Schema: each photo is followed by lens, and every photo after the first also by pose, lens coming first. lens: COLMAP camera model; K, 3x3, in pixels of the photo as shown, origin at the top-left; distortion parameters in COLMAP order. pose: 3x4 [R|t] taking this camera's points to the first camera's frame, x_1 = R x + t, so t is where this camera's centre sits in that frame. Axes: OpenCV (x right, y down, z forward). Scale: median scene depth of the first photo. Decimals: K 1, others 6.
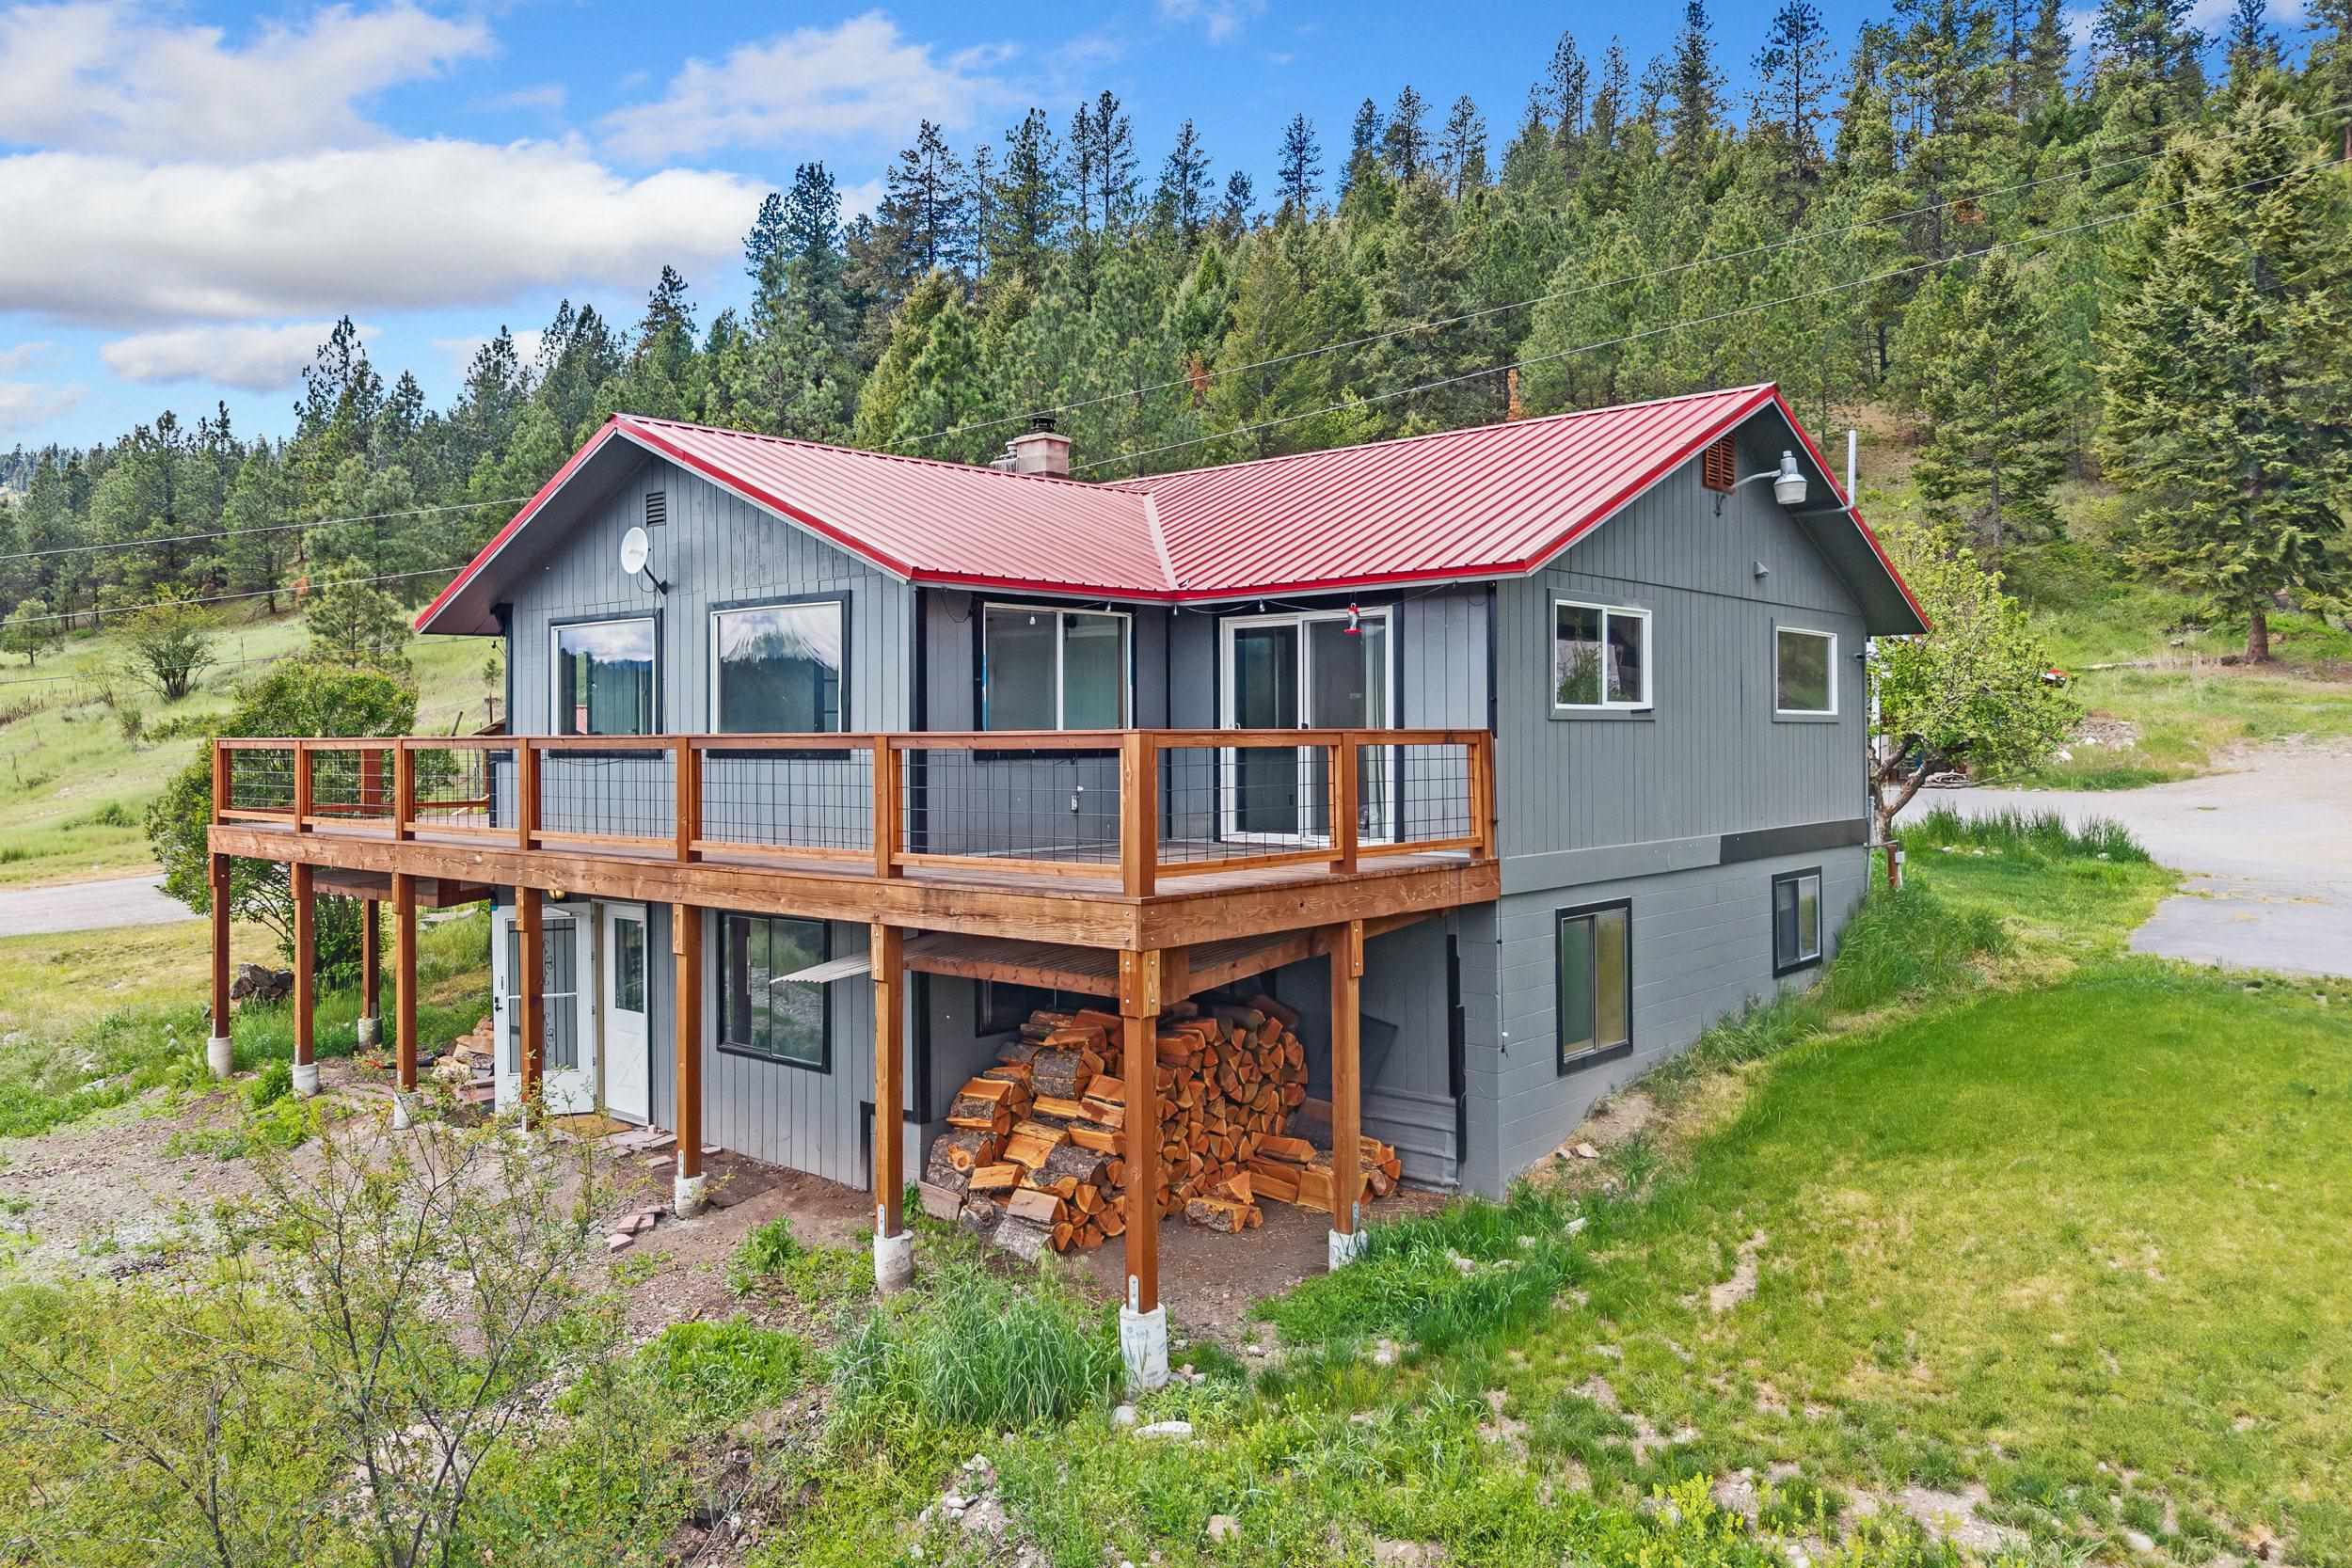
lens RADIAL K [[1587.6, 0, 1271.4], [0, 1587.6, 707.0], [0, 0, 1]] dist [0.015329, -0.010219]
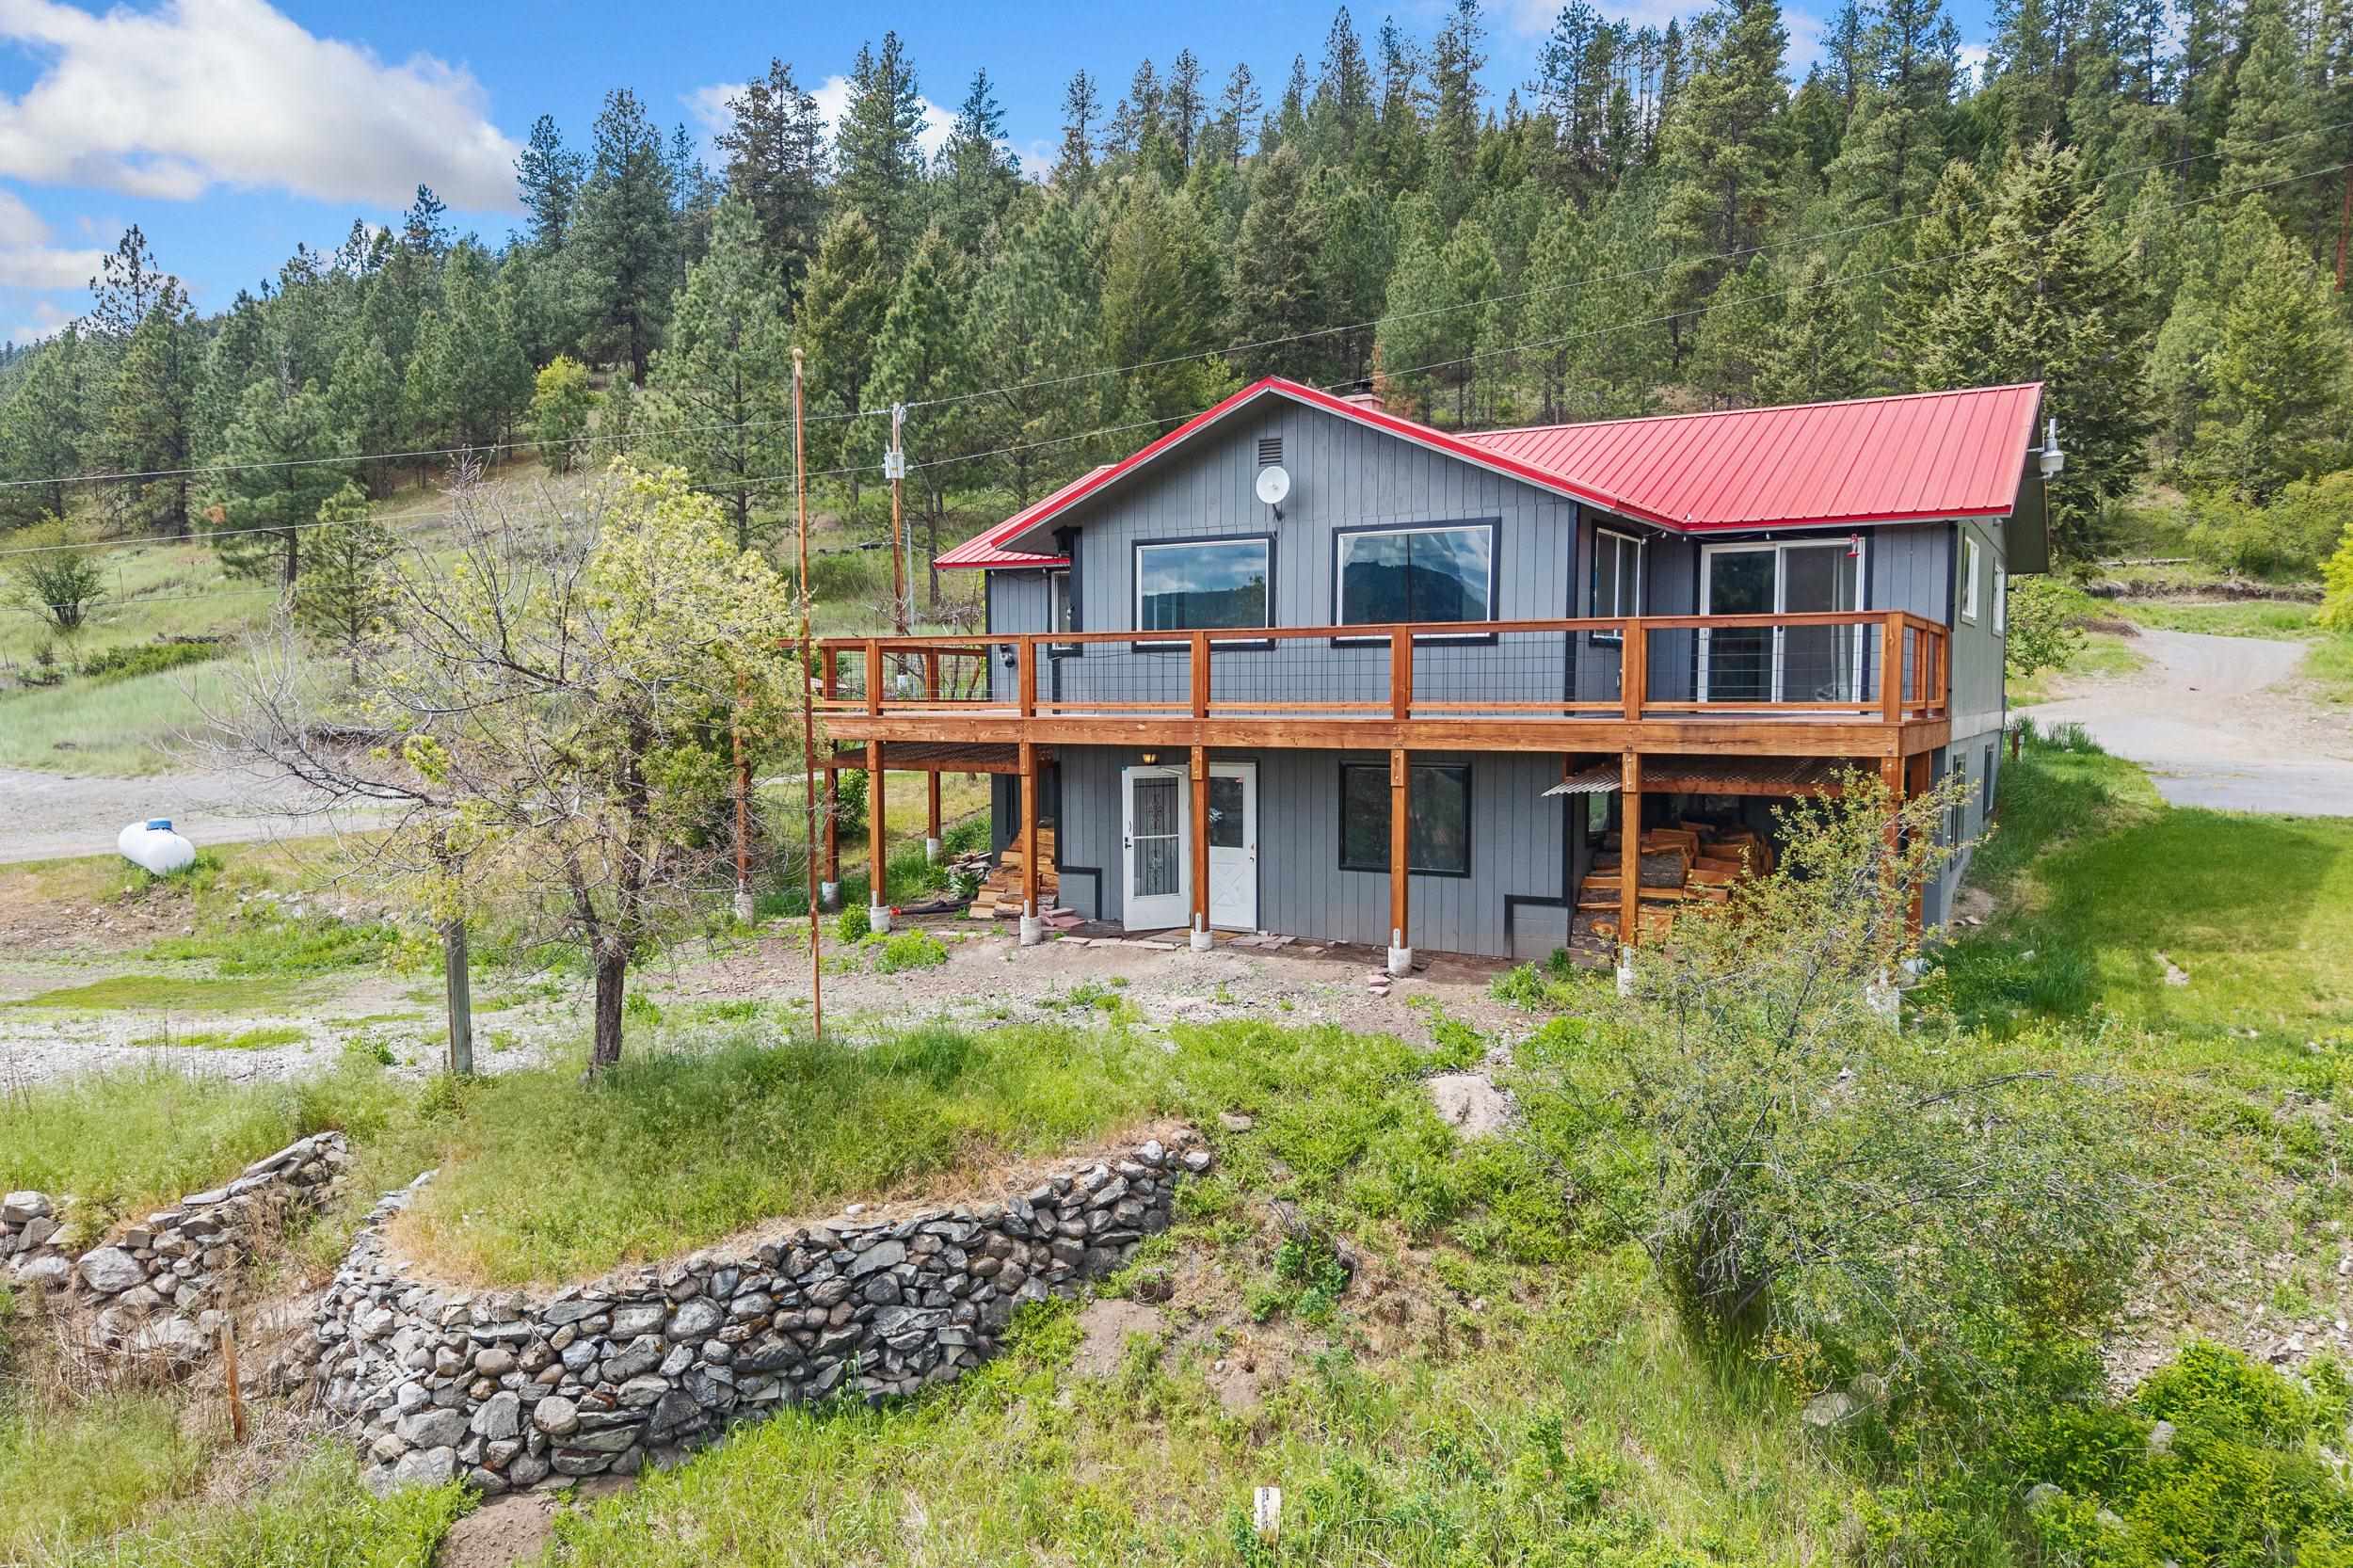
lens RADIAL K [[1588.4, 0, 1170.4], [0, 1588.4, 797.5], [0, 0, 1]] dist [0.015329, -0.010219]
pose [[0.983293, -0.007679, 0.181865, -0.223886], [-0.006877, 0.996829, 0.079272, 0.016420], [-0.181897, -0.079198, 0.980123, -0.079621]]
